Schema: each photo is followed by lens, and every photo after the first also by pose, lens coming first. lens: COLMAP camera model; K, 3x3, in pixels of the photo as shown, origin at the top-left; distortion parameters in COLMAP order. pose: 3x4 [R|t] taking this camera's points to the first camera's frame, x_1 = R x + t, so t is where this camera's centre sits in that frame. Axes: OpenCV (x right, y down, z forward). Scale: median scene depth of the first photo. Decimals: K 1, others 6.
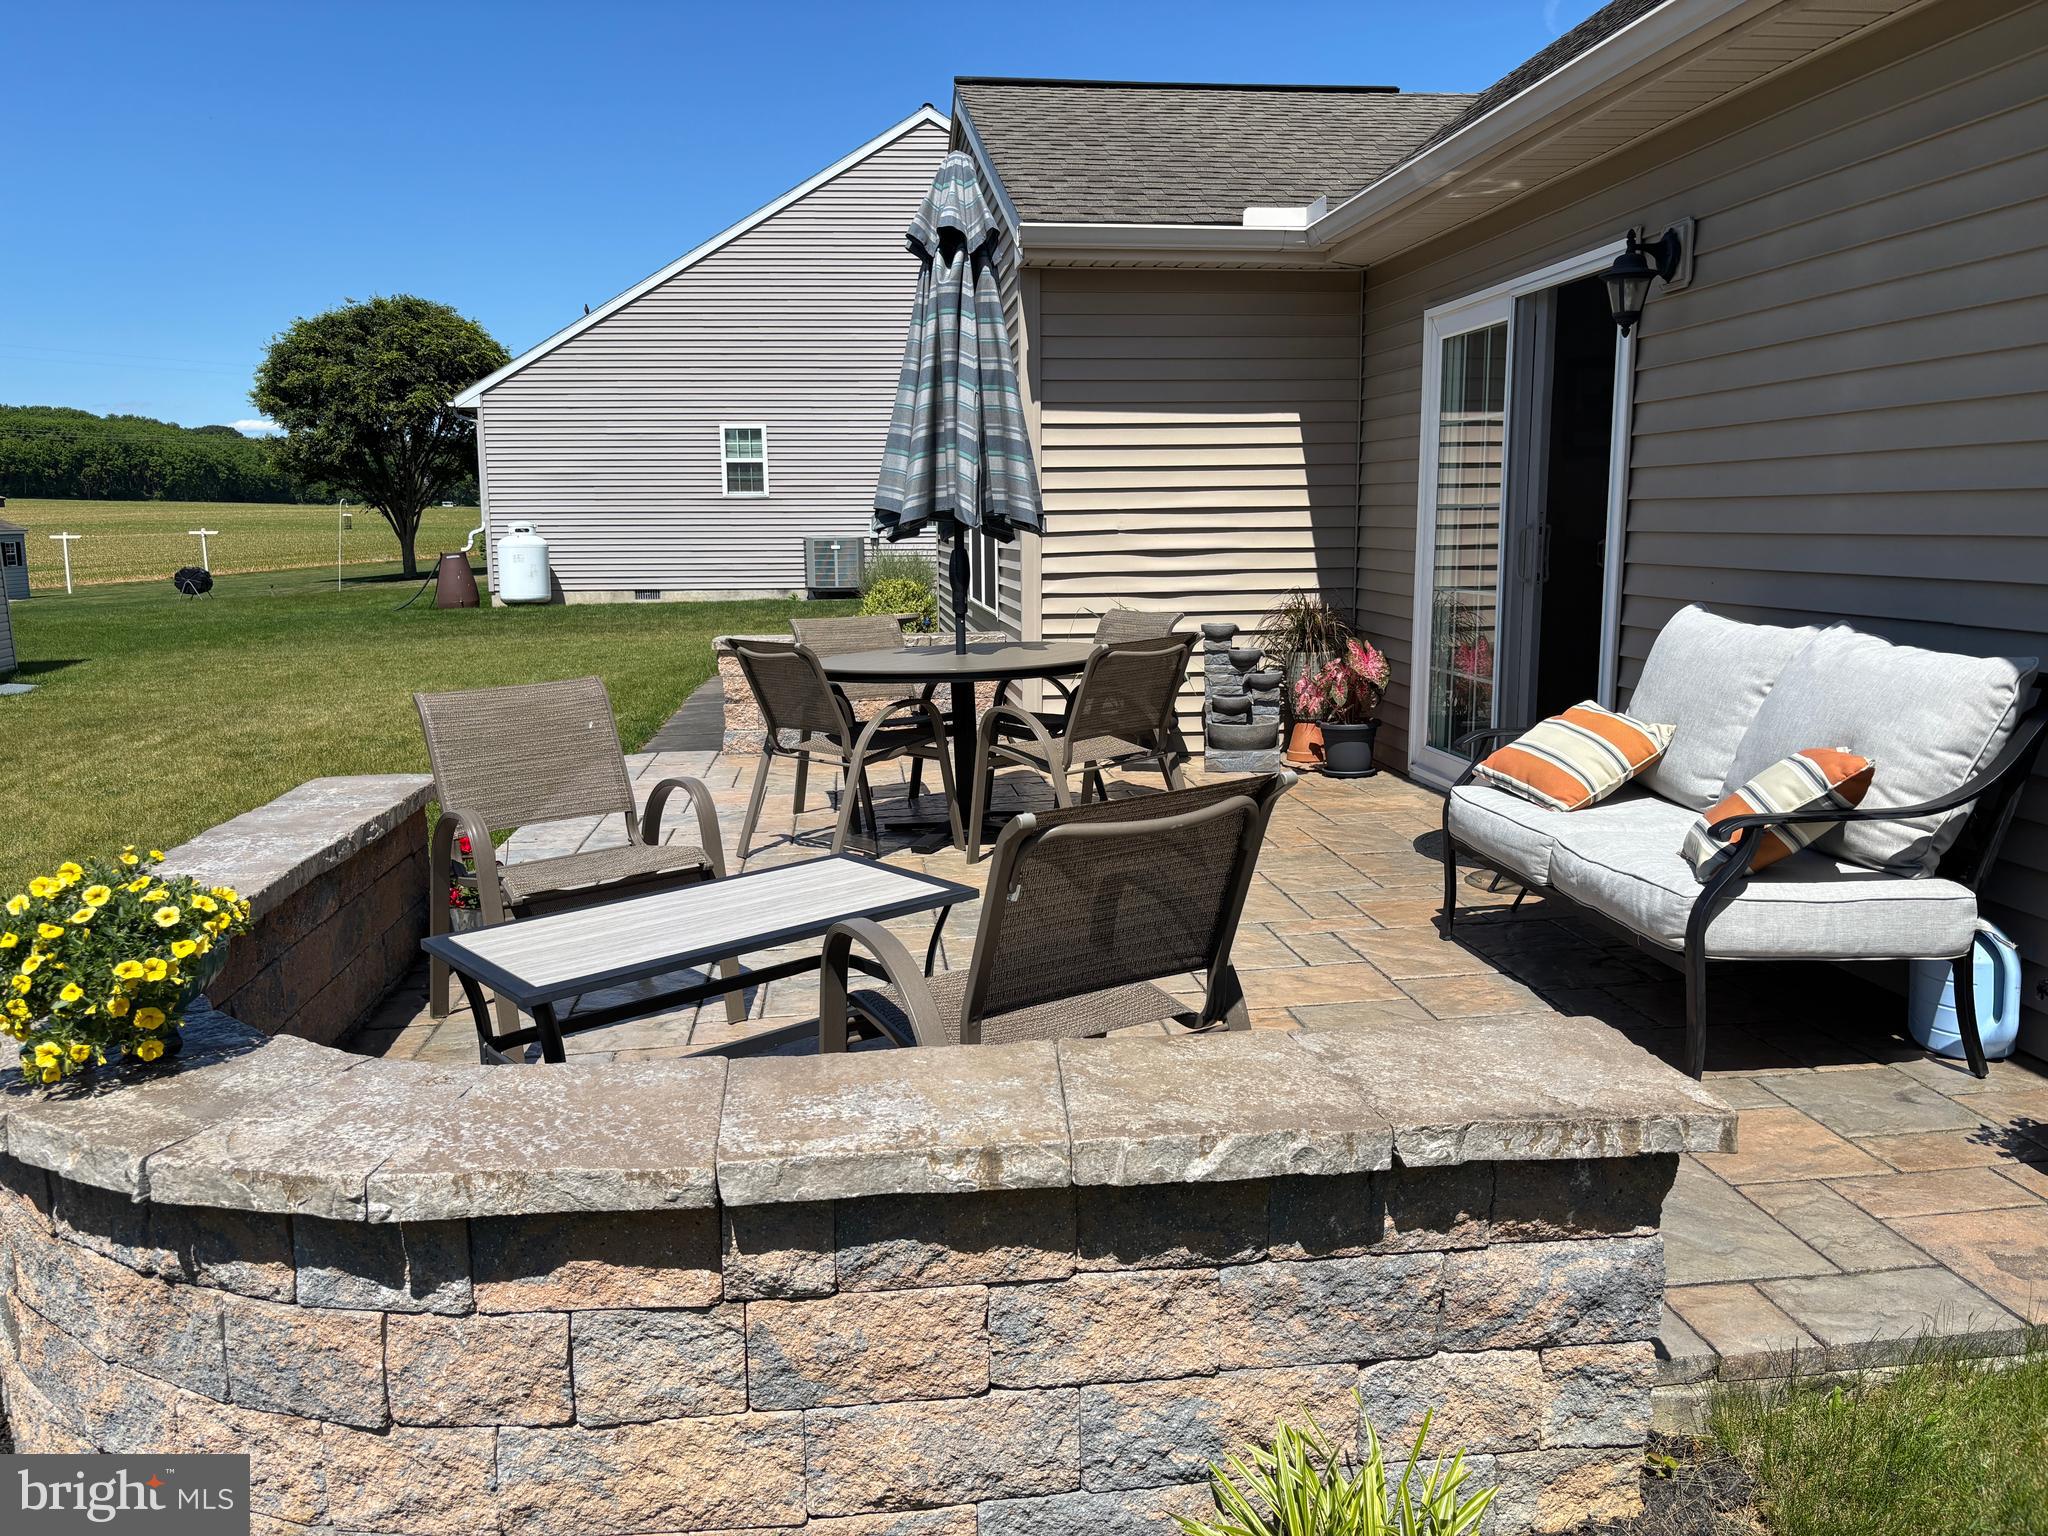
lens RADIAL K [[1536.0, 0, 1014.0], [0, 1536.0, 774.4], [0, 0, 1]] dist [0.008769, 0.000459]
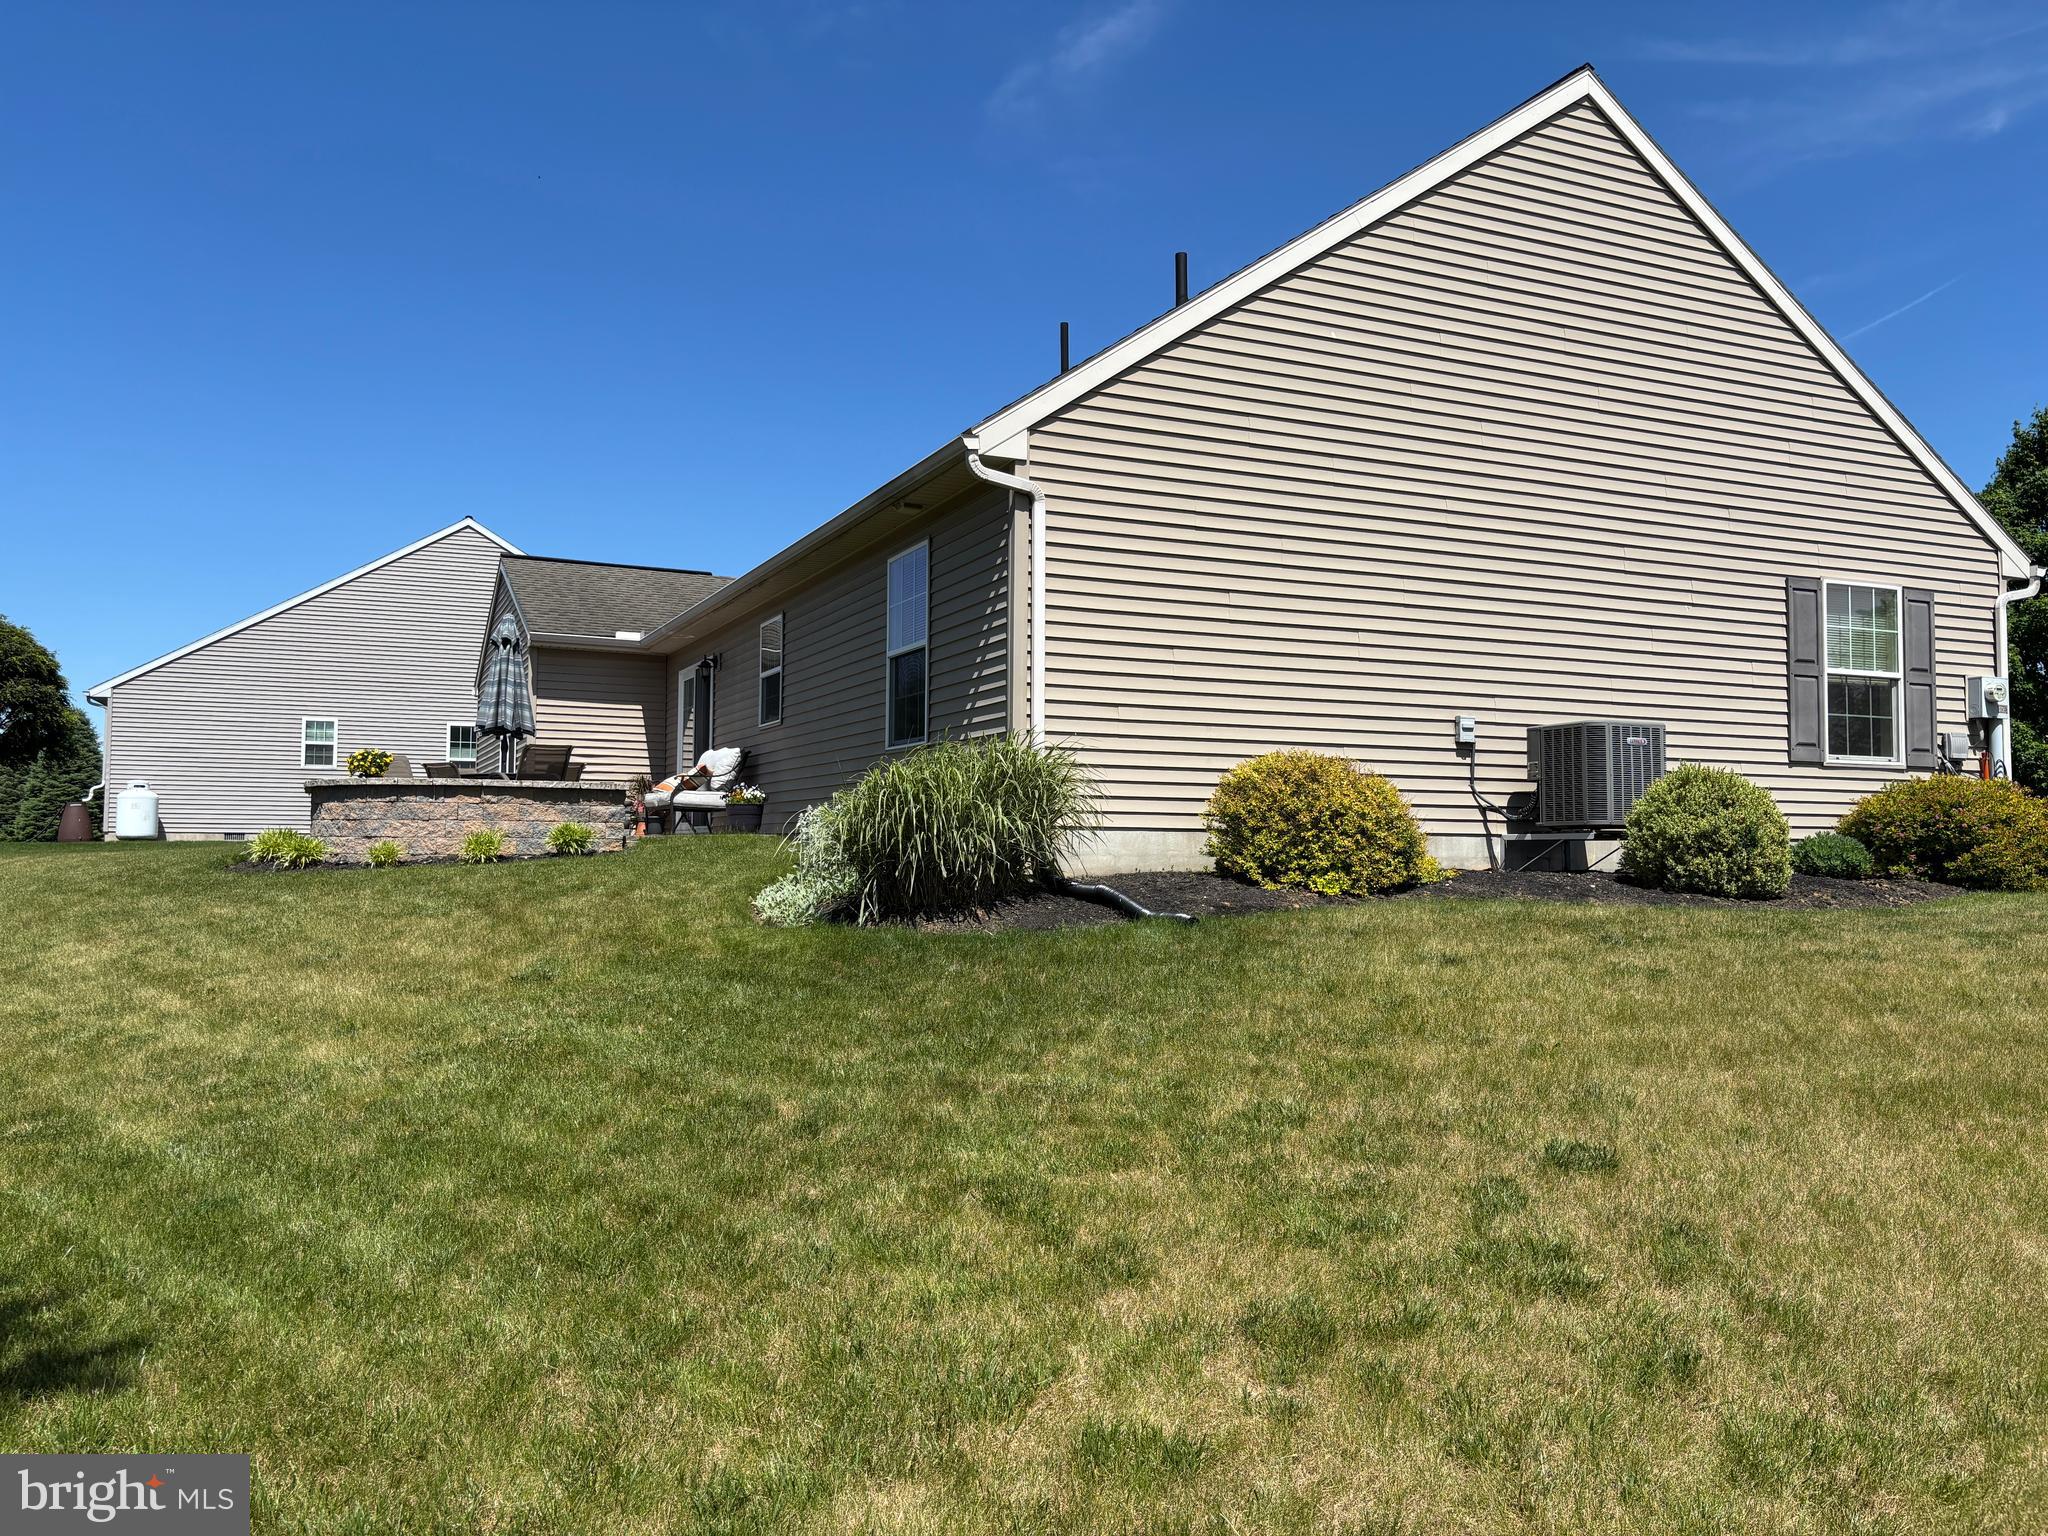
lens RADIAL K [[1536.0, 0, 1030.2], [0, 1536.0, 779.7], [0, 0, 1]] dist [0.008769, 0.000459]
pose [[0.948381, 0.031246, 0.315590, -0.004687], [0.035841, 0.978199, -0.204555, 0.329829], [-0.315101, 0.205308, 0.926585, -1.185296]]
